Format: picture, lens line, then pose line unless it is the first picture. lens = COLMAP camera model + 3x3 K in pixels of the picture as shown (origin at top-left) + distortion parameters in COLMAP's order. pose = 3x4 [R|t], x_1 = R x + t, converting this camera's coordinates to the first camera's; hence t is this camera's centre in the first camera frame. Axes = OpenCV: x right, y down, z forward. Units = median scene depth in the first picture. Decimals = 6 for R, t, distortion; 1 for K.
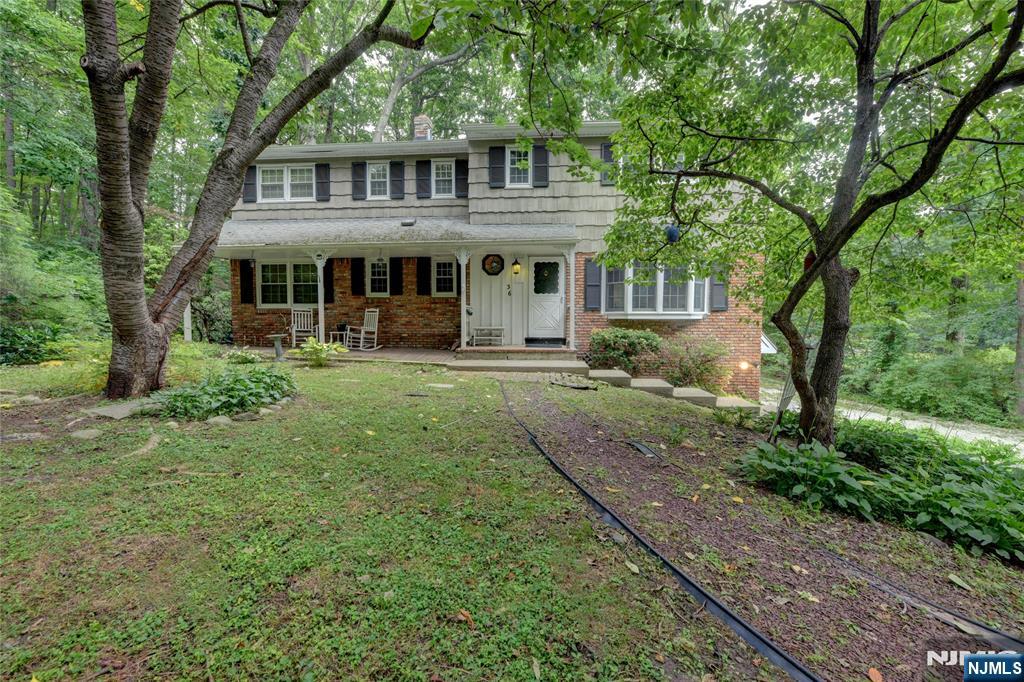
lens RADIAL K [[409.1, 0, 511.6], [0, 409.1, 331.2], [0, 0, 1]] dist [-0.000798, 0.000009]
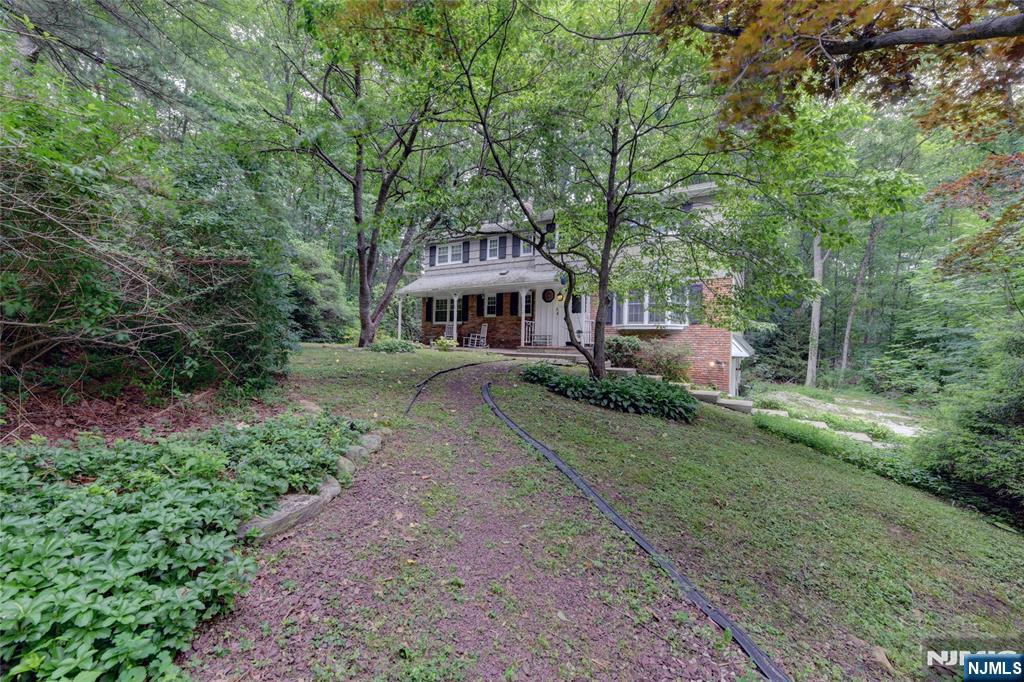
lens RADIAL K [[417.1, 0, 513.5], [0, 417.1, 325.0], [0, 0, 1]] dist [-0.011646, -0.000335]
pose [[0.884446, -0.003308, -0.466631, 0.585594], [-0.035096, 0.996671, -0.073585, 0.074932], [0.465321, 0.081458, 0.881386, -0.479340]]
